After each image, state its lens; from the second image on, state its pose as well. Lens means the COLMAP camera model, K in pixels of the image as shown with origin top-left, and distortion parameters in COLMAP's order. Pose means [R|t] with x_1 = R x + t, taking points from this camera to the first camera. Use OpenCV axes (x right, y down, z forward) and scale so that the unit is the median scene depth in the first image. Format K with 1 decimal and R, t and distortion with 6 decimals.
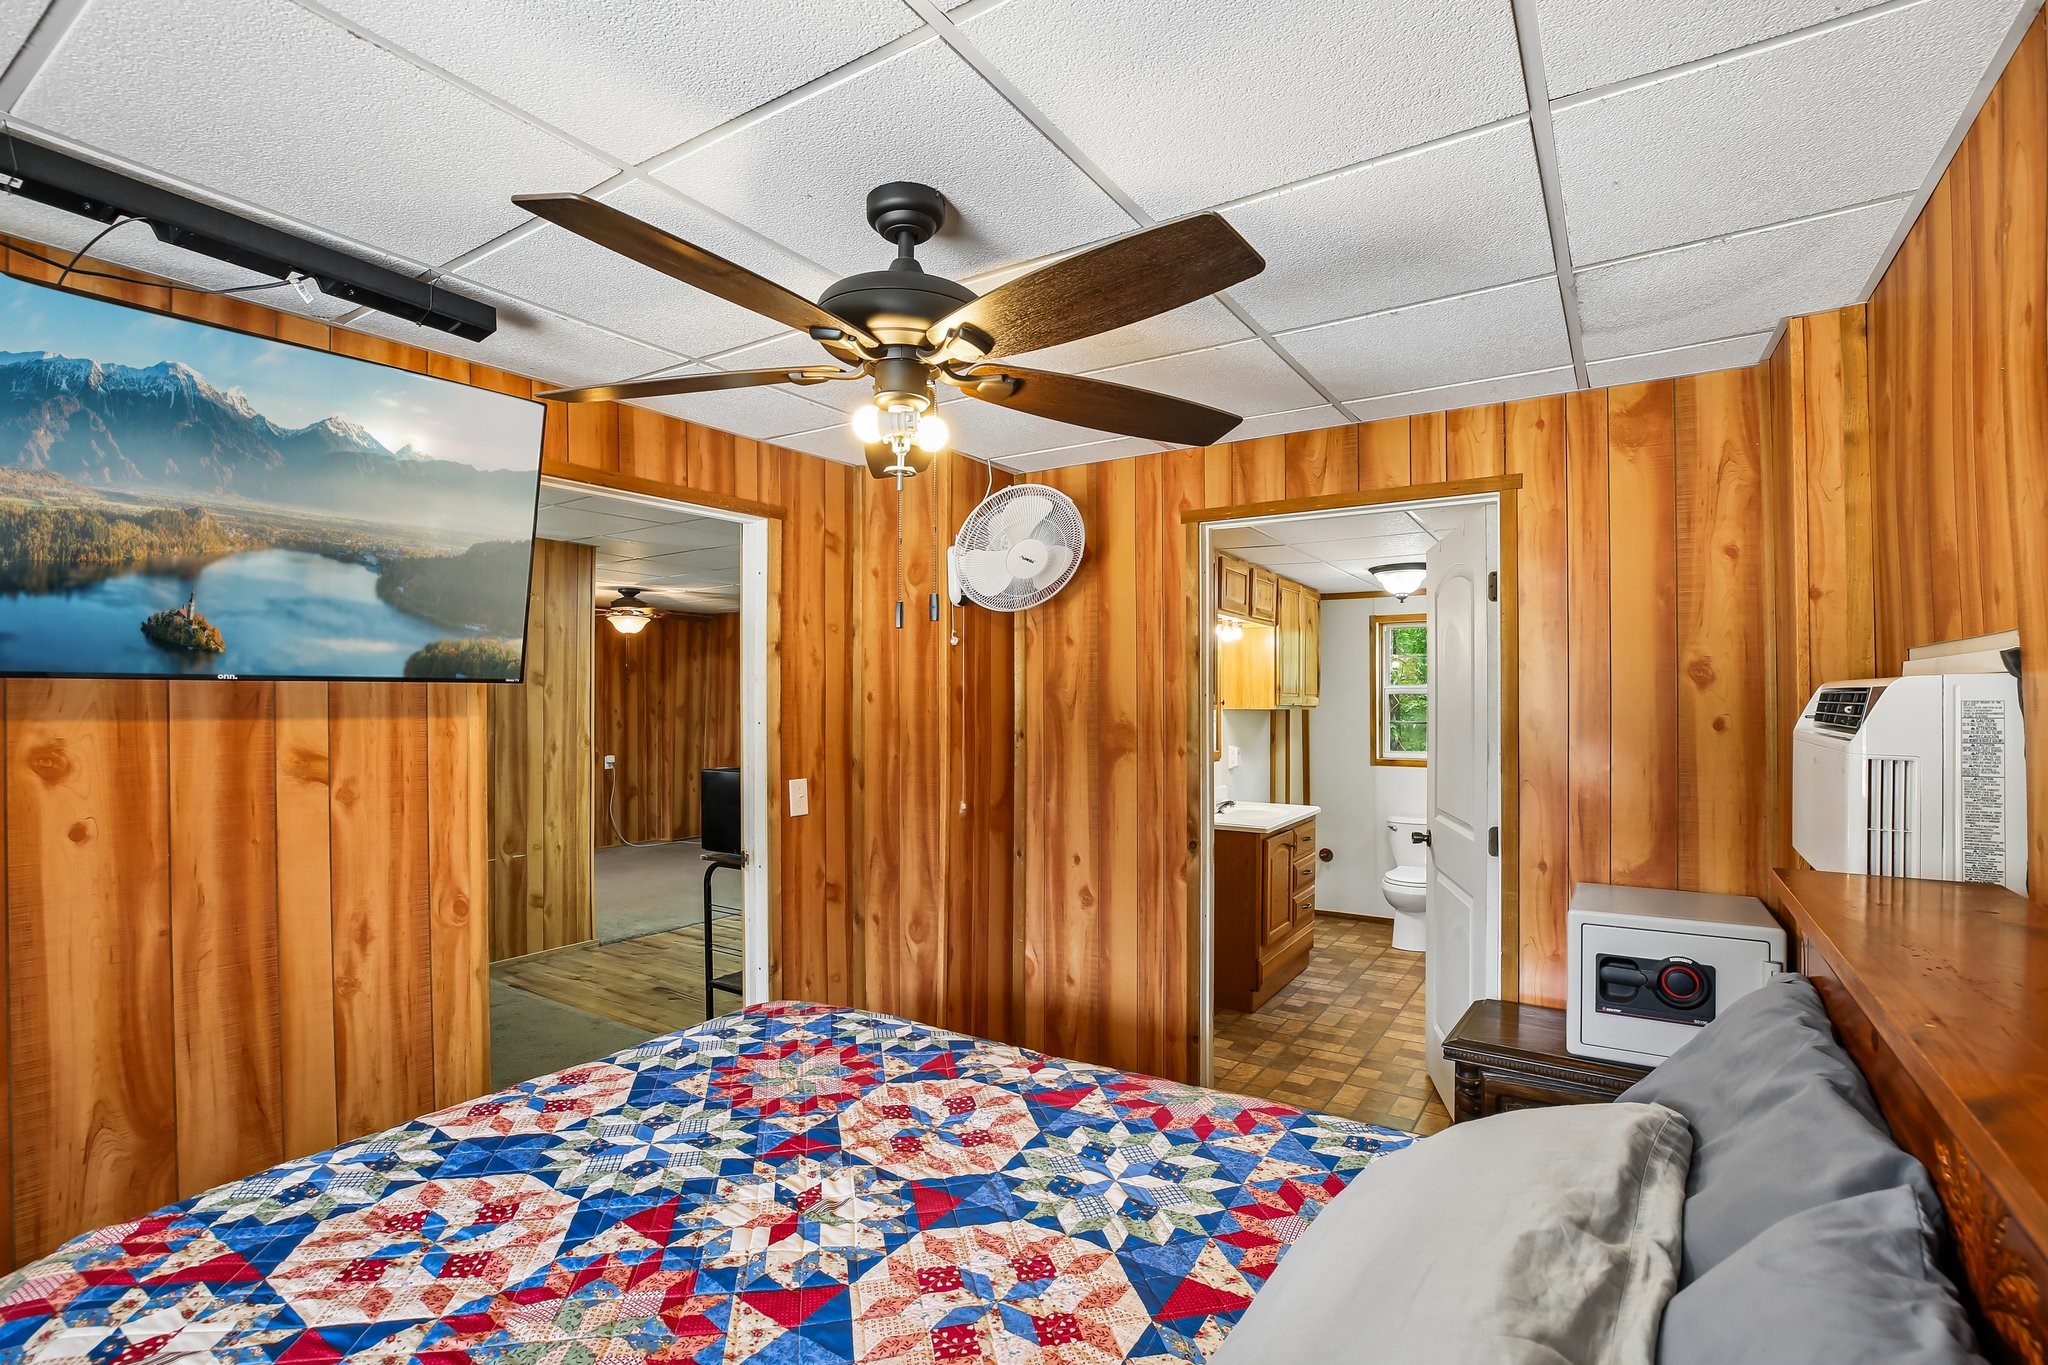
lens RADIAL K [[951.5, 0, 1015.8], [0, 951.5, 718.6], [0, 0, 1]] dist [-0.053765, 0.018392]
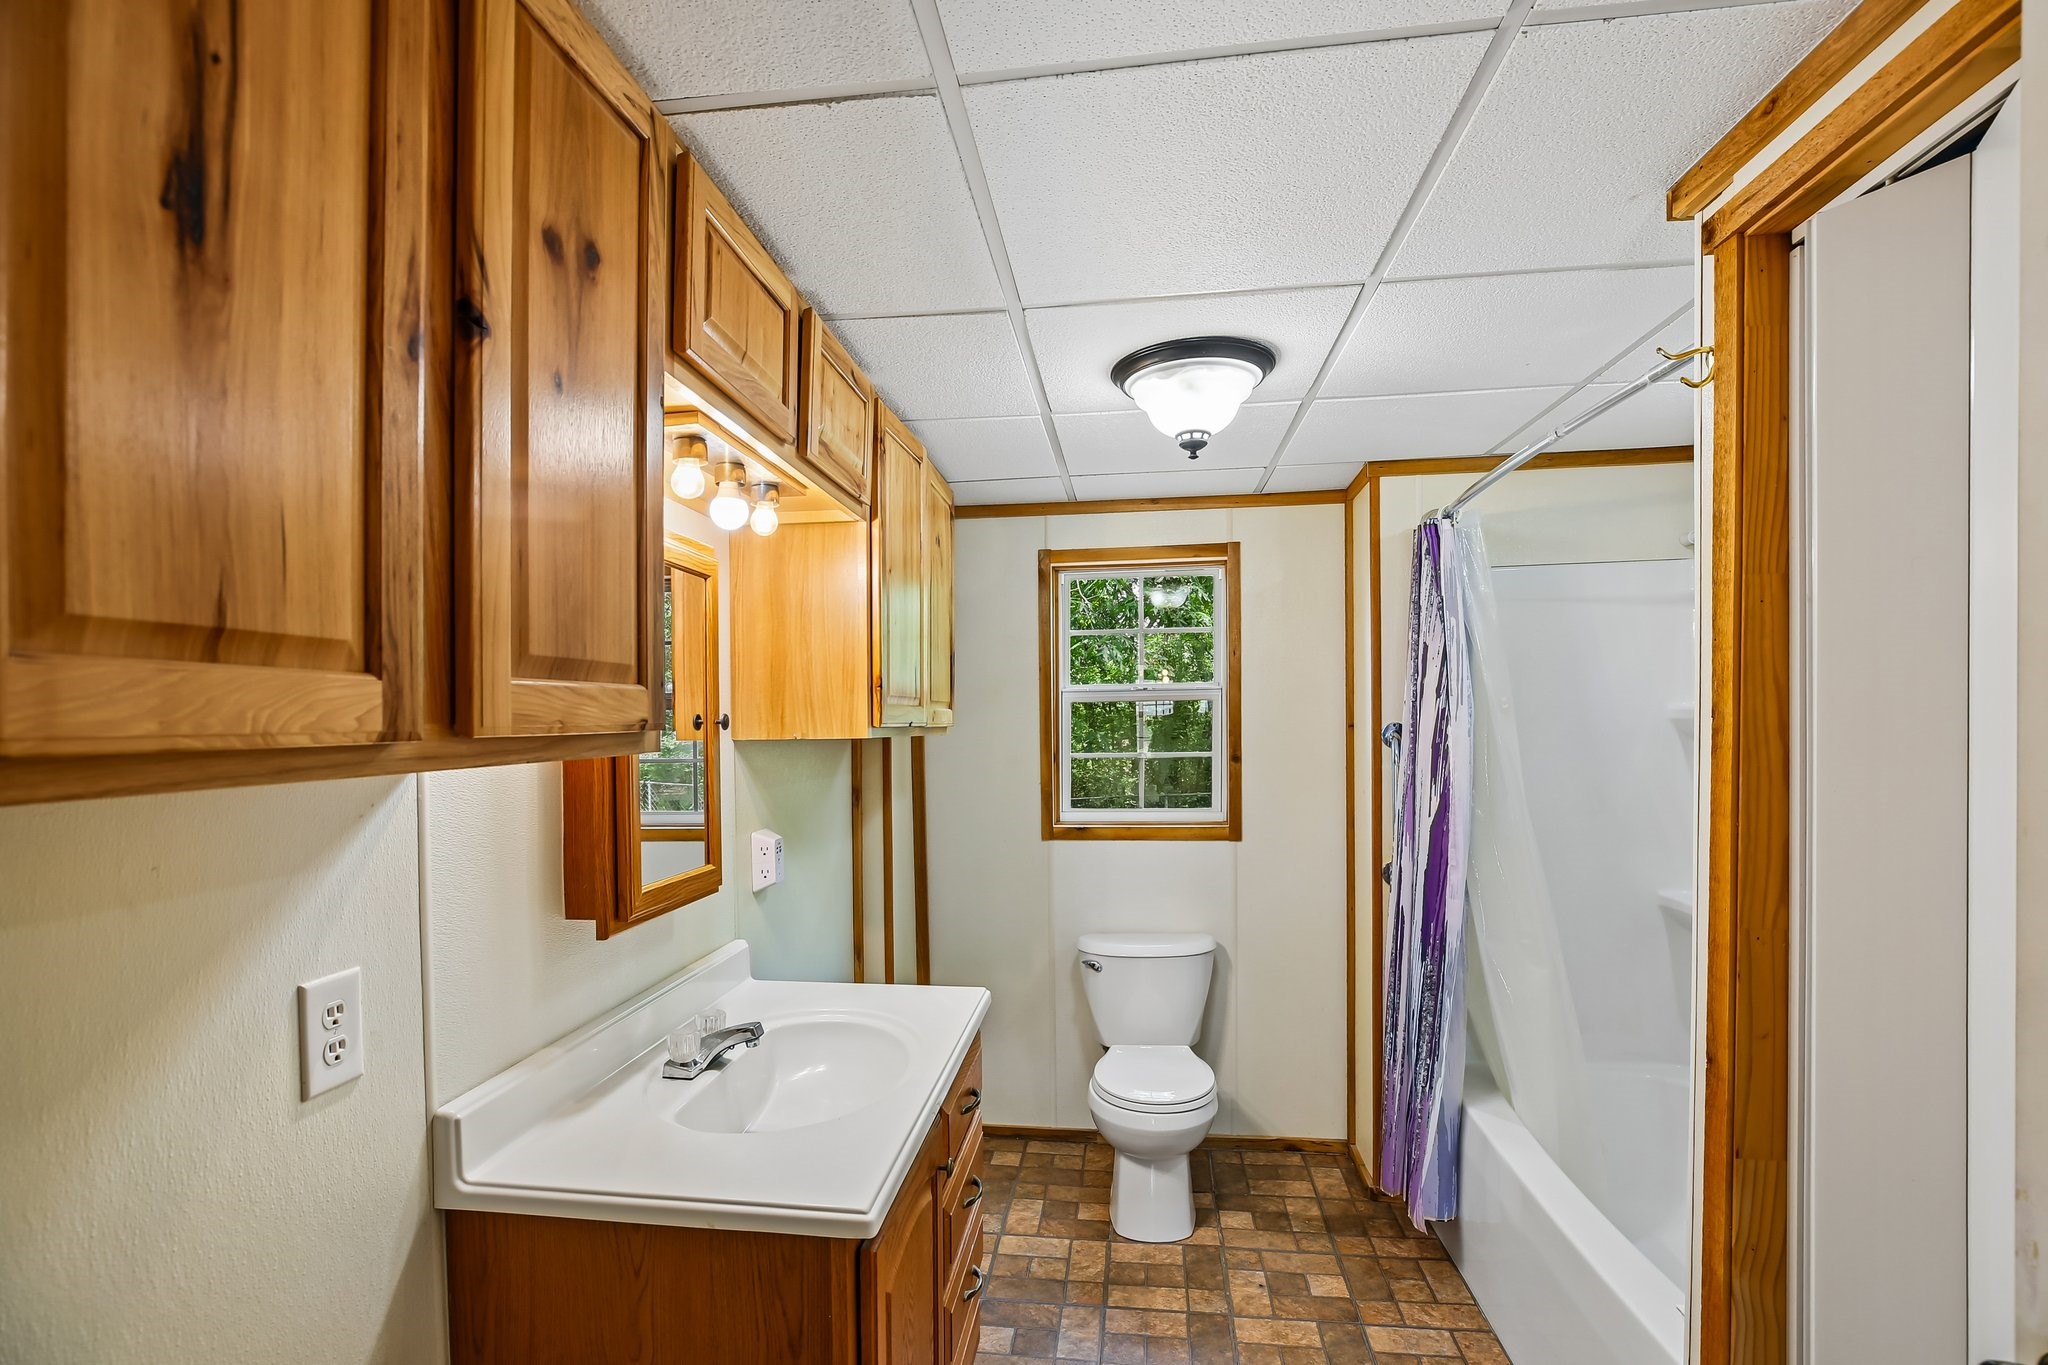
lens RADIAL K [[951.5, 0, 1015.8], [0, 951.5, 718.6], [0, 0, 1]] dist [-0.053765, 0.018392]
pose [[0.901166, -0.005150, 0.433444, 0.154780], [0.015397, 0.999679, -0.020134, -0.007968], [-0.433201, 0.024818, 0.900956, 0.606683]]
